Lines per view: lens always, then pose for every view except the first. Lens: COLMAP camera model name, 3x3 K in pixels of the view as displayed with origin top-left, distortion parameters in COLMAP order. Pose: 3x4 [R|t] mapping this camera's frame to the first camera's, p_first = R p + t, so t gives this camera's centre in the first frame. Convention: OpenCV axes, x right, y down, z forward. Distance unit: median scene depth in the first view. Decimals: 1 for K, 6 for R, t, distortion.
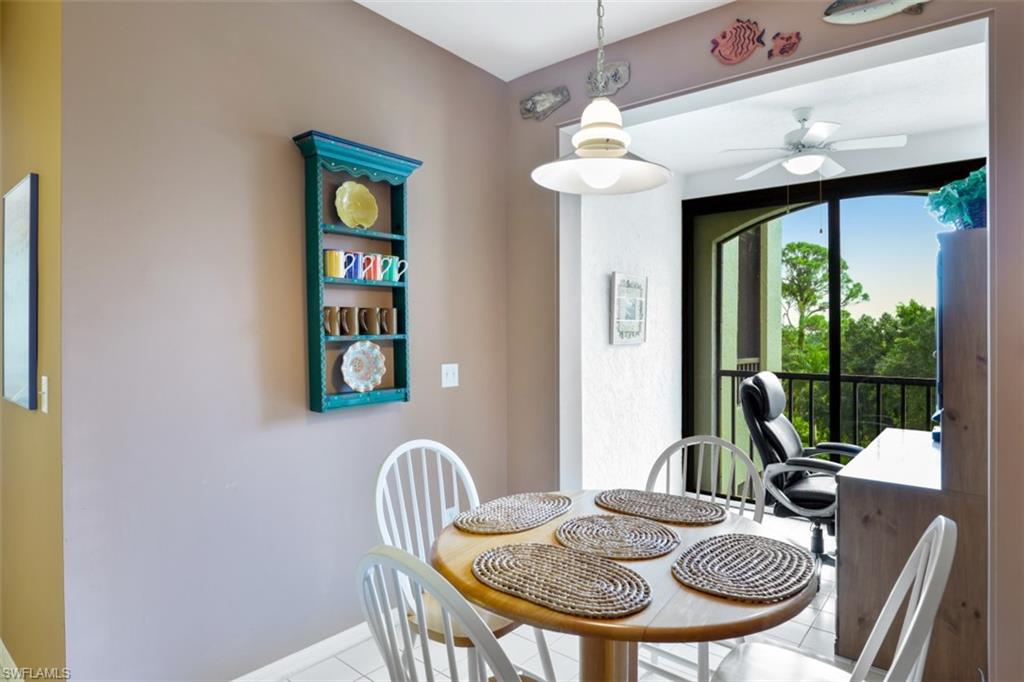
lens RADIAL K [[569.5, 0, 547.1], [0, 569.5, 338.1], [0, 0, 1]] dist [-0.025923, 0.000795]
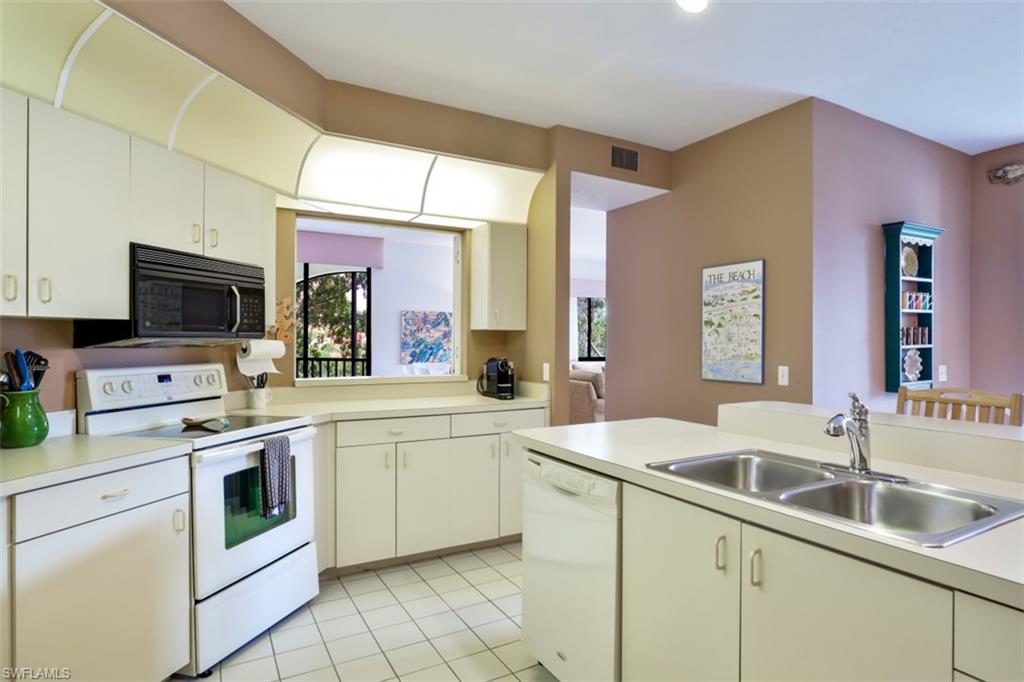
lens RADIAL K [[569.5, 0, 518.1], [0, 569.5, 349.5], [0, 0, 1]] dist [-0.025923, 0.000795]
pose [[0.920406, 0.009412, -0.390851, -0.665784], [-0.003602, 0.999872, 0.015594, -0.012371], [0.390948, -0.012945, 0.920322, -0.788555]]
